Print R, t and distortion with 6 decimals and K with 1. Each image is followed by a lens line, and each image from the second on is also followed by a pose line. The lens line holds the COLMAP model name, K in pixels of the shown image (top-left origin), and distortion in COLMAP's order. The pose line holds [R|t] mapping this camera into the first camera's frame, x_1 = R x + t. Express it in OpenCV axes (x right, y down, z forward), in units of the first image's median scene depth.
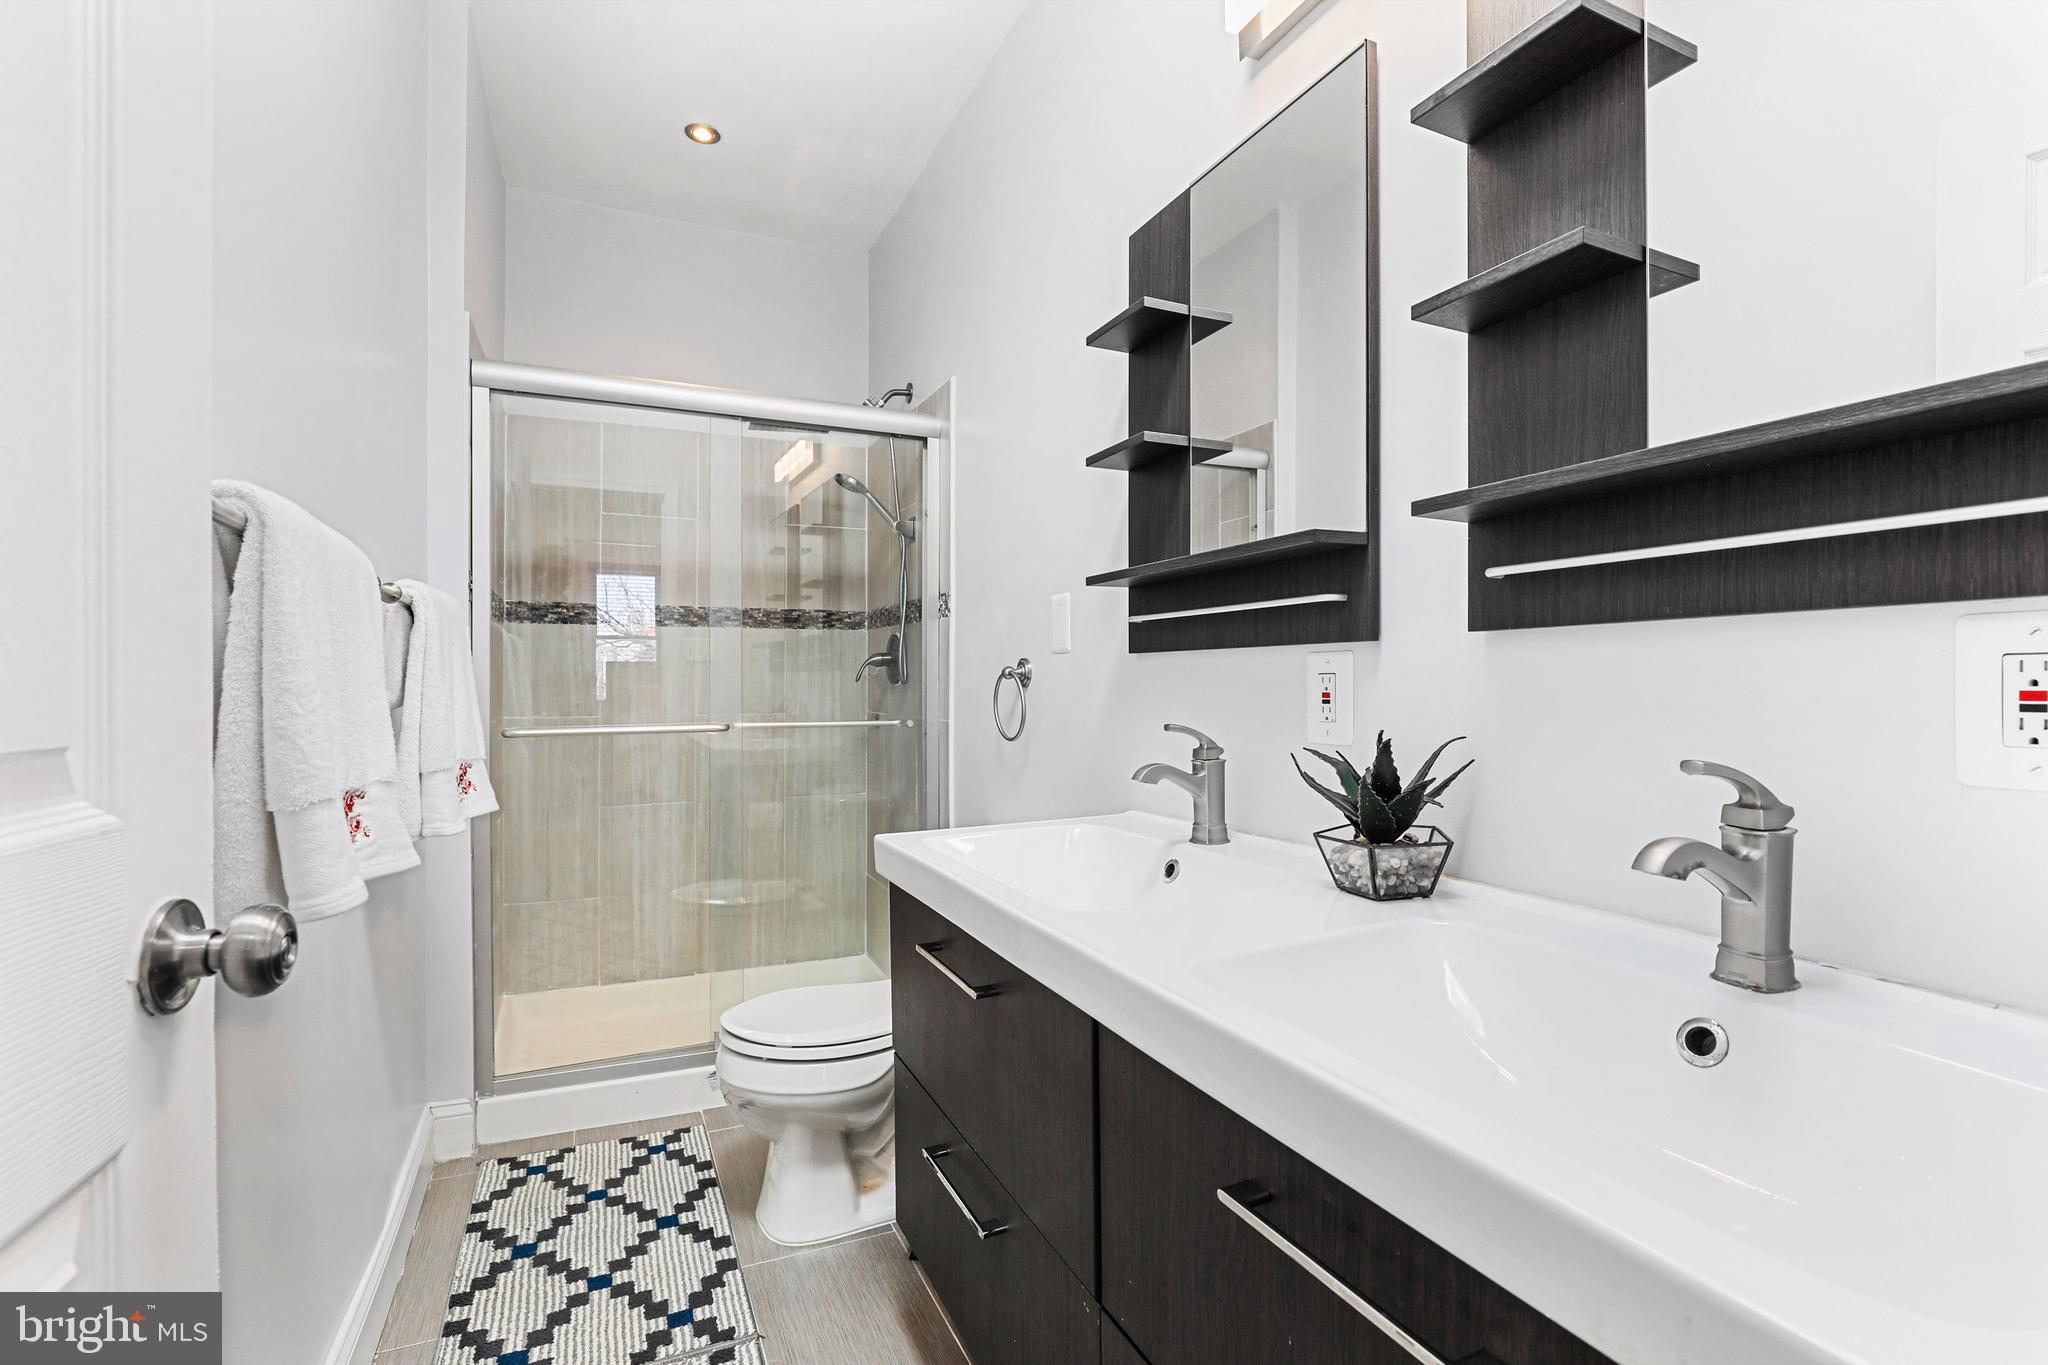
lens RADIAL K [[961.2, 0, 1035.9], [0, 961.2, 687.3], [0, 0, 1]] dist [-0.029810, 0.004717]
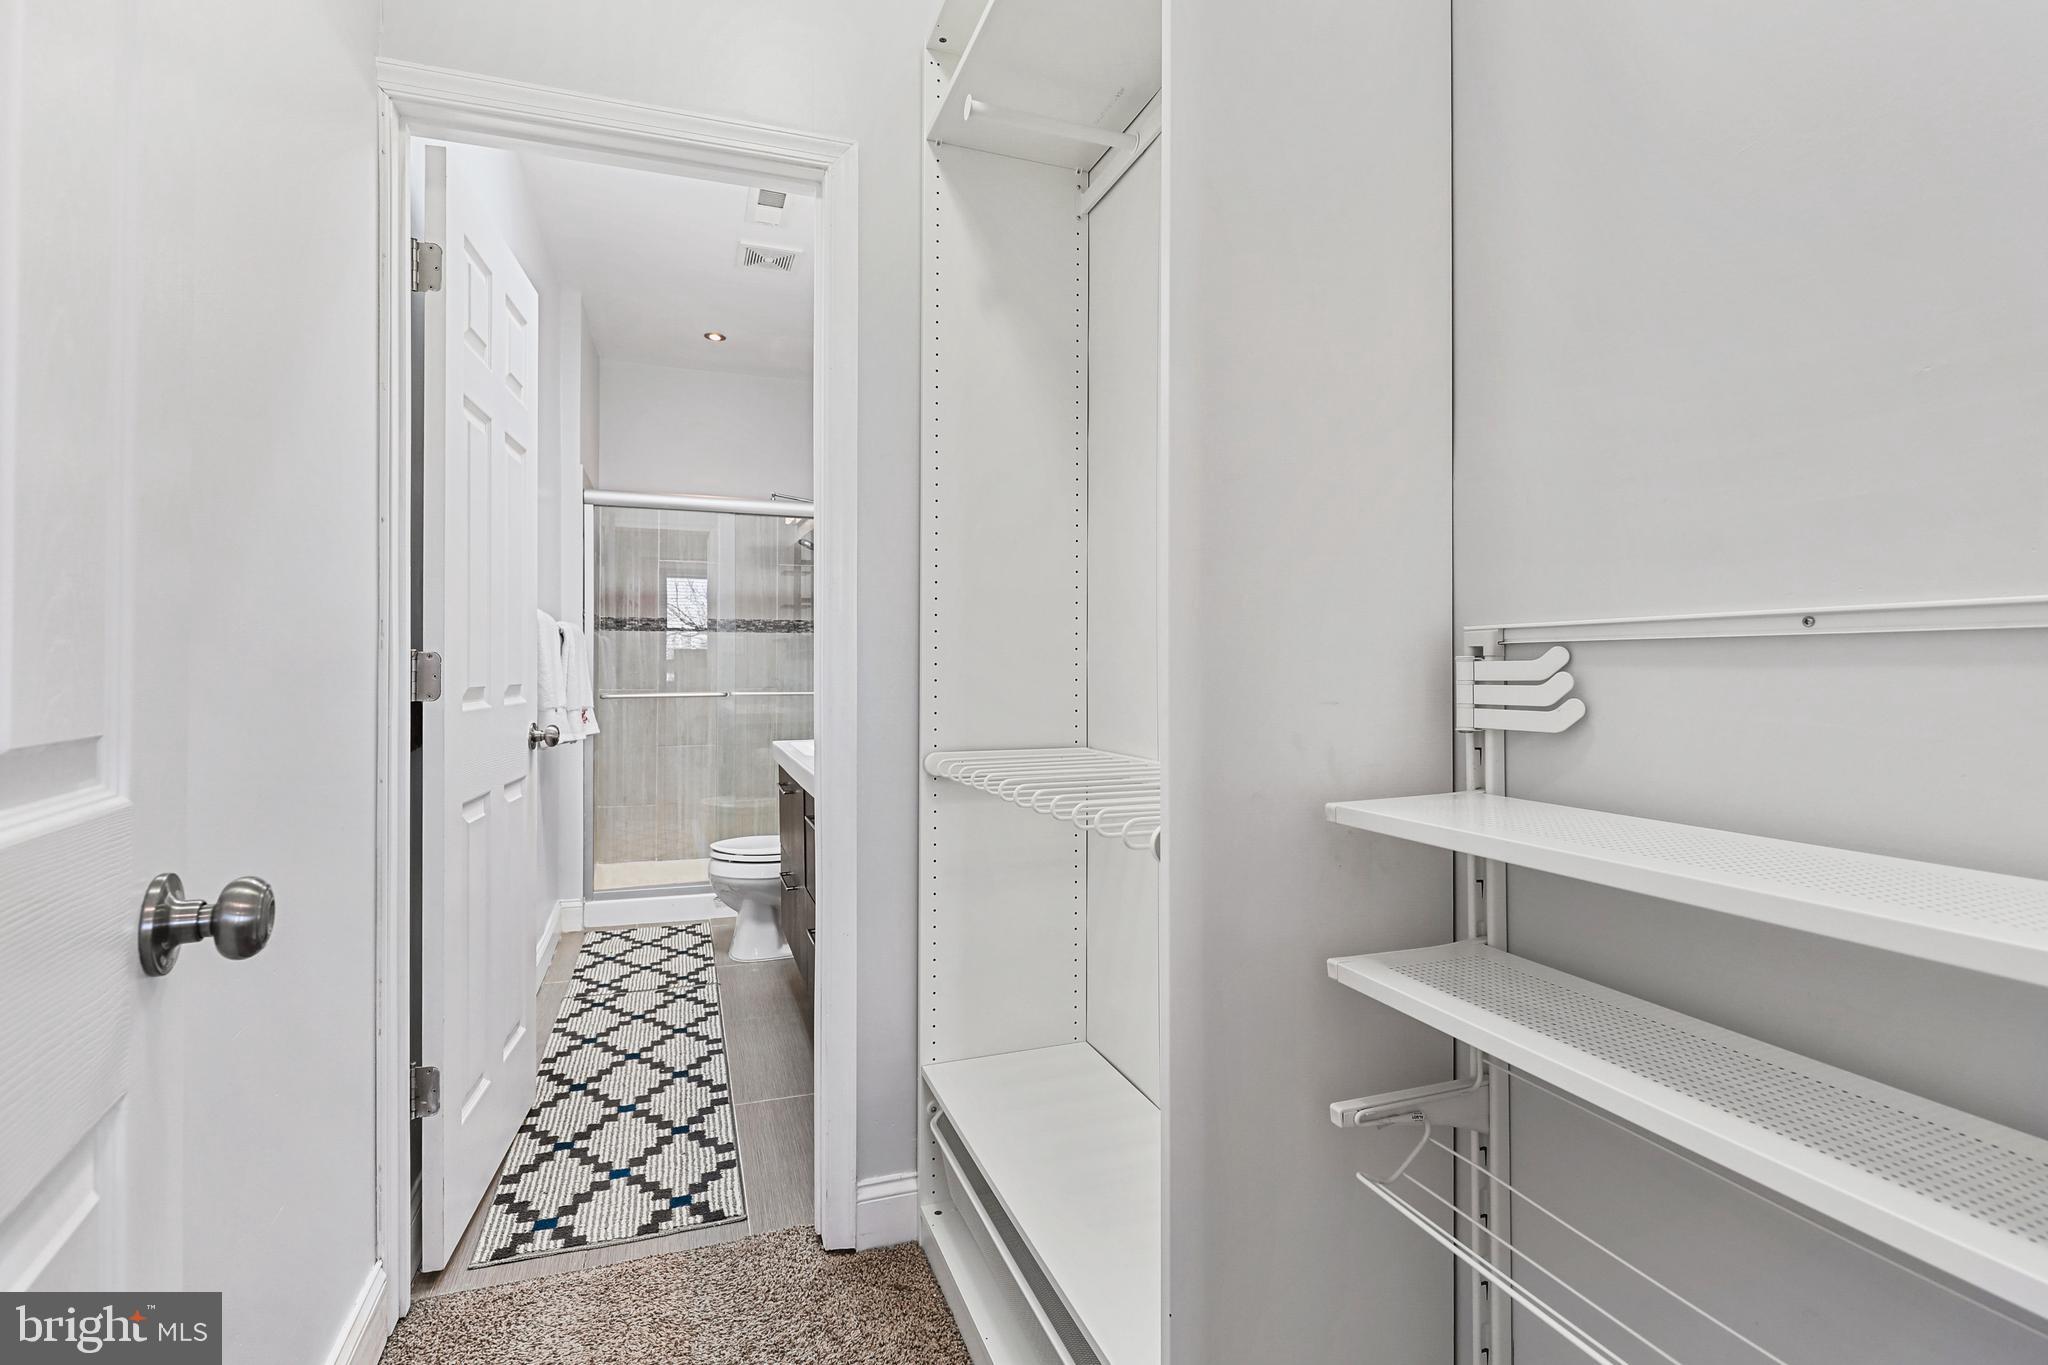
lens RADIAL K [[961.2, 0, 1017.7], [0, 961.2, 671.0], [0, 0, 1]] dist [-0.029810, 0.004717]
pose [[0.996100, 0.004961, -0.088087, 0.385065], [-0.004834, 0.999987, 0.001663, -0.005677], [0.088094, -0.001231, 0.996111, -0.729945]]
